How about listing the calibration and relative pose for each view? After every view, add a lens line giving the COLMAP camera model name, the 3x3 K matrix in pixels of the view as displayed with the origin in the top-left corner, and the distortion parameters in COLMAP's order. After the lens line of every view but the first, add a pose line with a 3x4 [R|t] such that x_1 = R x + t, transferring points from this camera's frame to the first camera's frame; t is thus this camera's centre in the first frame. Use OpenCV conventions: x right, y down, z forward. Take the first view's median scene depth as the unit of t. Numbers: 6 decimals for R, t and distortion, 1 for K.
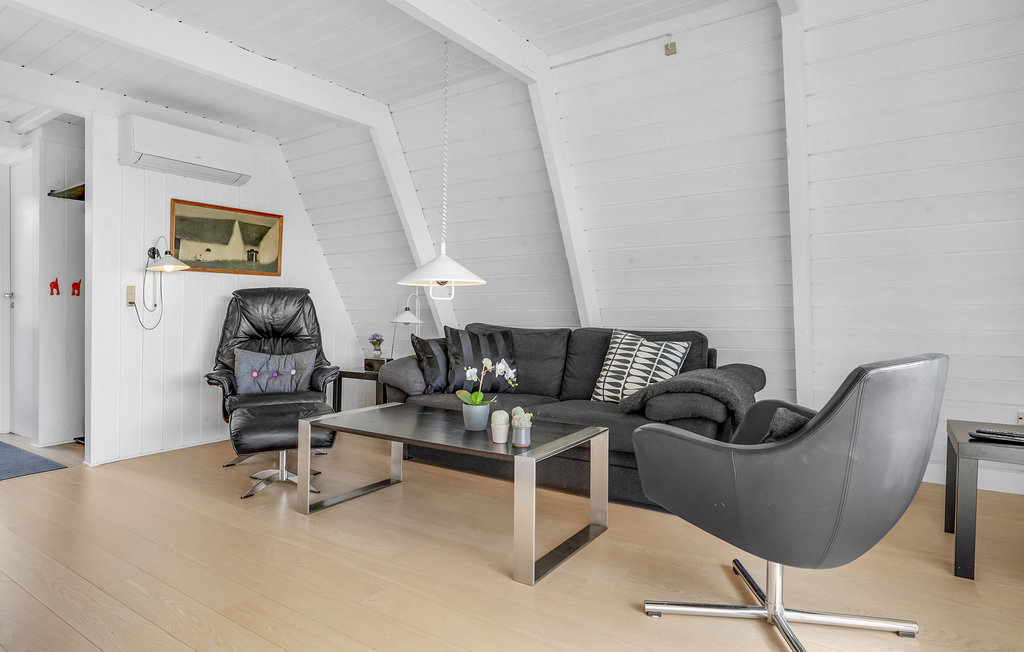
lens RADIAL K [[560.1, 0, 512.9], [0, 560.1, 320.0], [0, 0, 1]] dist [-0.011557, 0.001097]
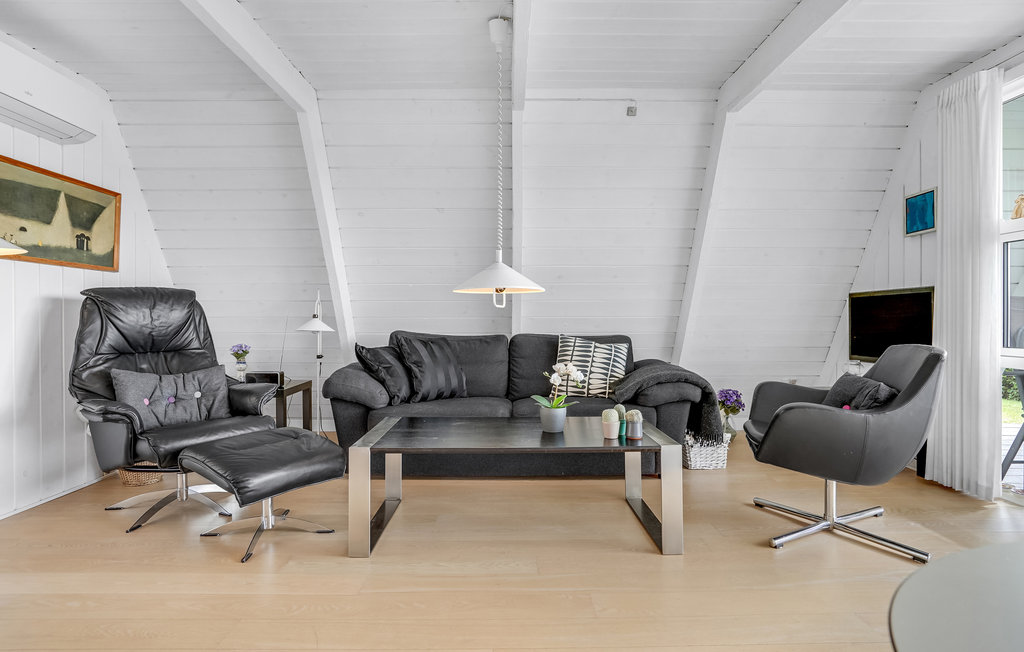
lens RADIAL K [[488.7, 0, 513.3], [0, 488.7, 327.3], [0, 0, 1]] dist [-0.025560, 0.001950]
pose [[0.824109, -0.005570, 0.566405, -0.419825], [0.006079, 0.999981, 0.000989, -0.000547], [-0.566399, 0.002628, 0.824127, 0.185576]]
